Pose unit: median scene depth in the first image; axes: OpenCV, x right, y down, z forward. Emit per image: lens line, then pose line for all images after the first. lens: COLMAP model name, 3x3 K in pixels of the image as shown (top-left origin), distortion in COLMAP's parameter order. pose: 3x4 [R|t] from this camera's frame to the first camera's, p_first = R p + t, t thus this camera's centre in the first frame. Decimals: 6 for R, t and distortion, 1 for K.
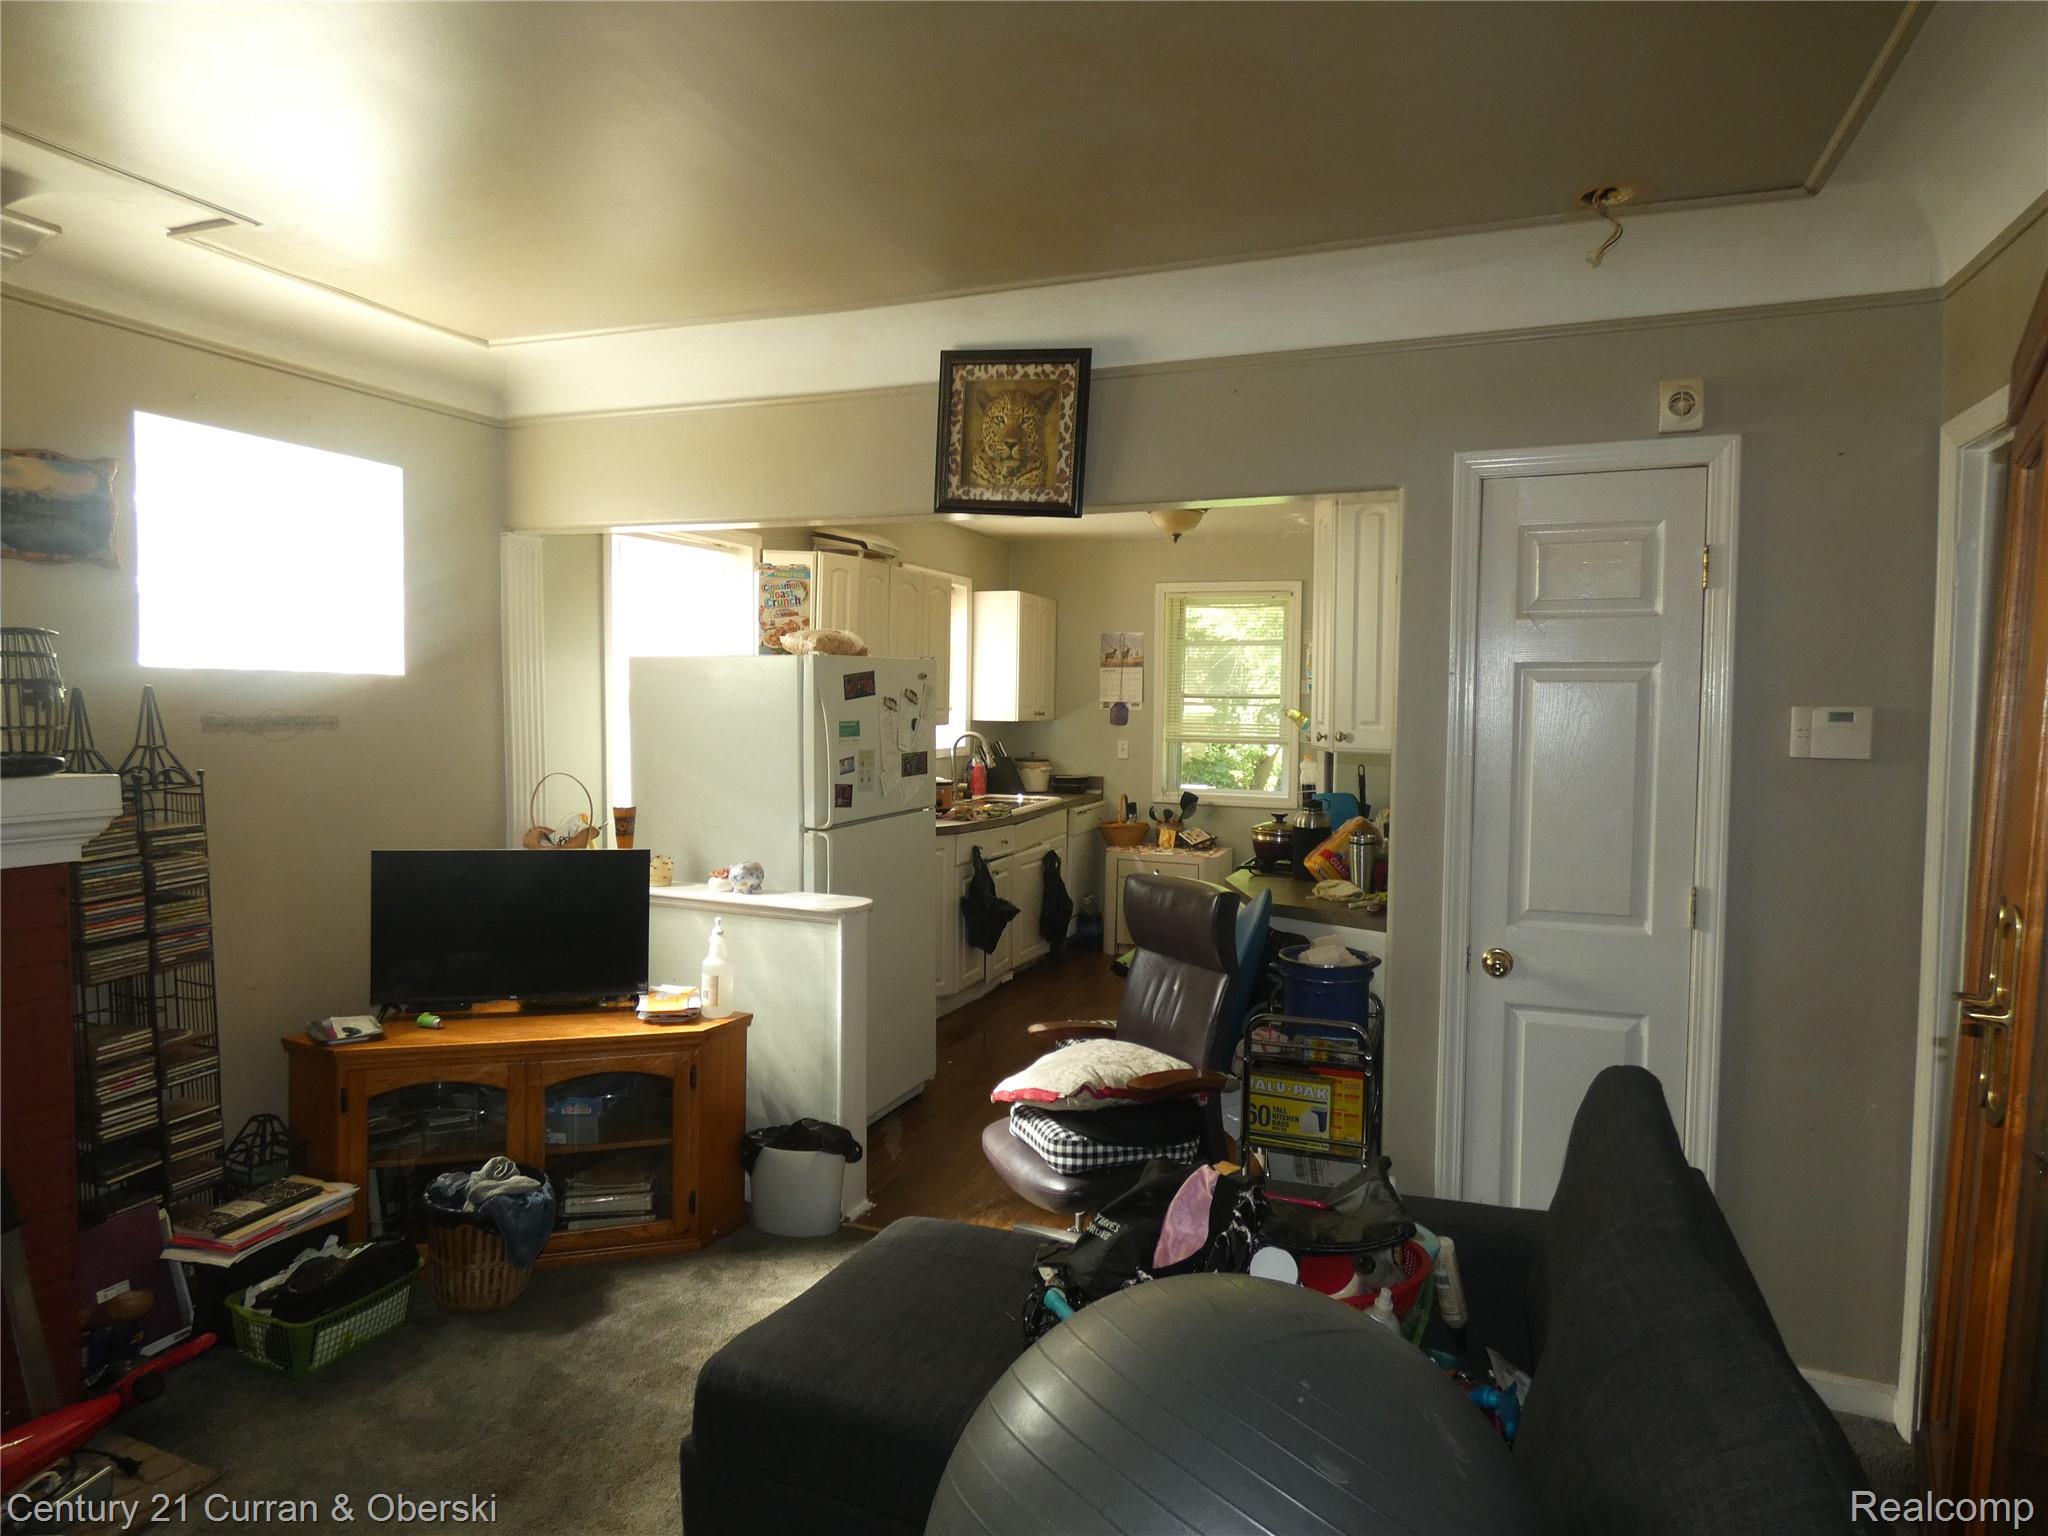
lens RADIAL K [[1237.8, 0, 1028.9], [0, 1237.8, 770.8], [0, 0, 1]] dist [-0.007224, -0.002452]
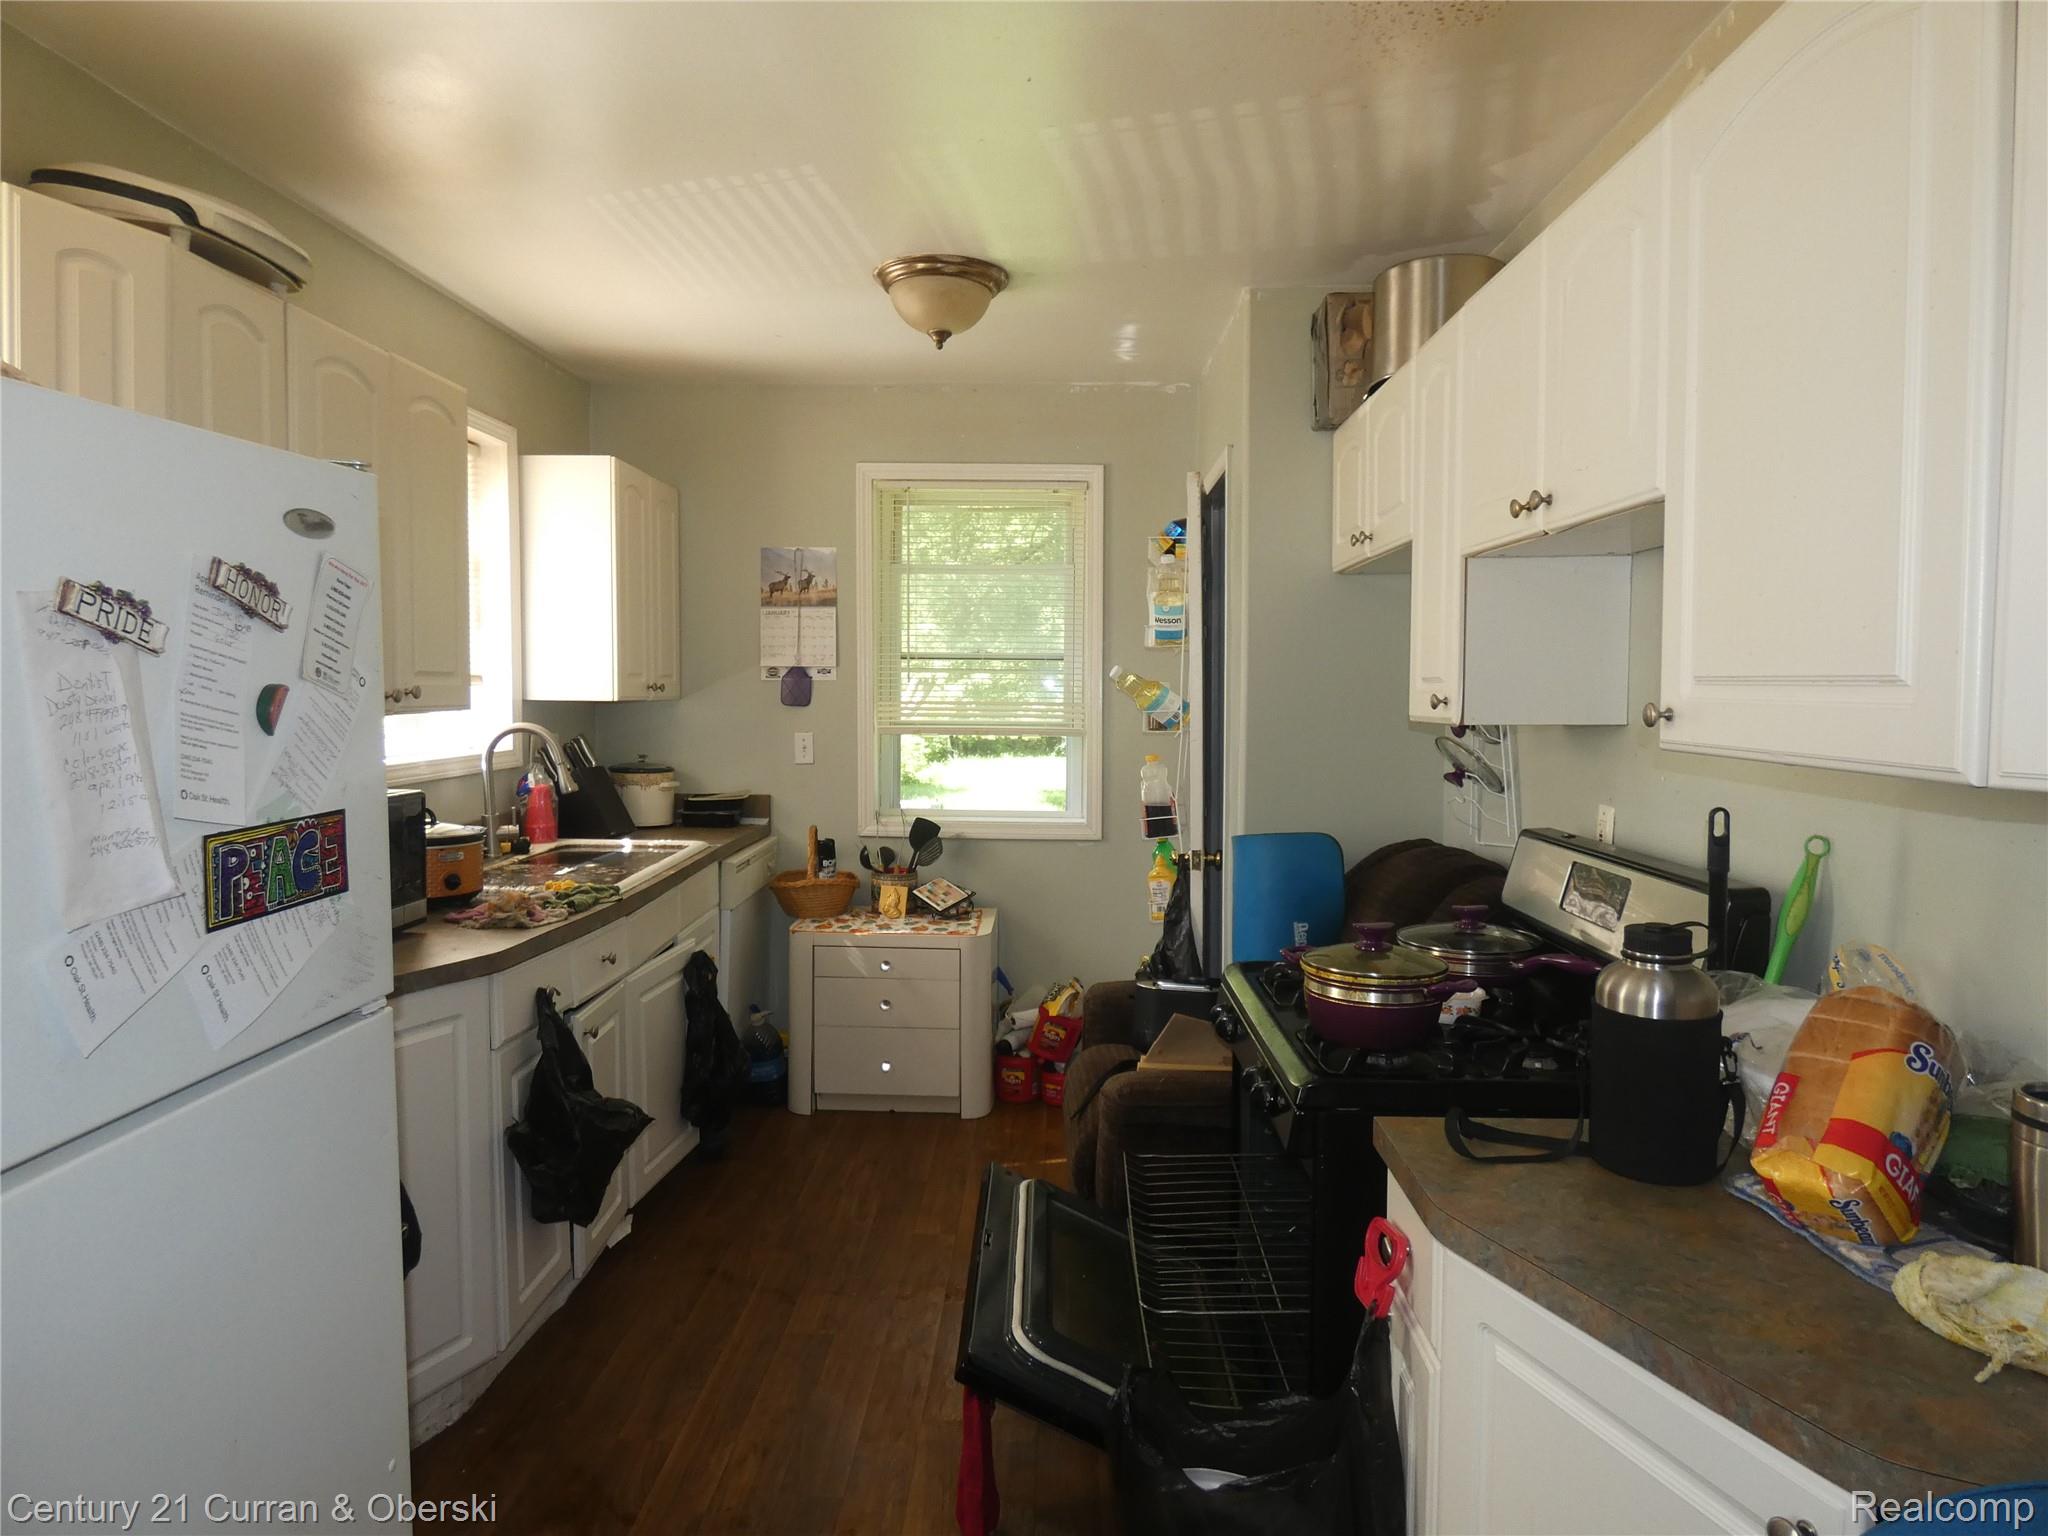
lens RADIAL K [[1237.8, 0, 1028.9], [0, 1237.8, 770.8], [0, 0, 1]] dist [-0.007224, -0.002452]
pose [[0.942954, -0.028002, 0.331744, -0.019238], [0.022958, 0.999554, 0.019114, -0.015866], [-0.332131, -0.010407, 0.943176, 0.432905]]
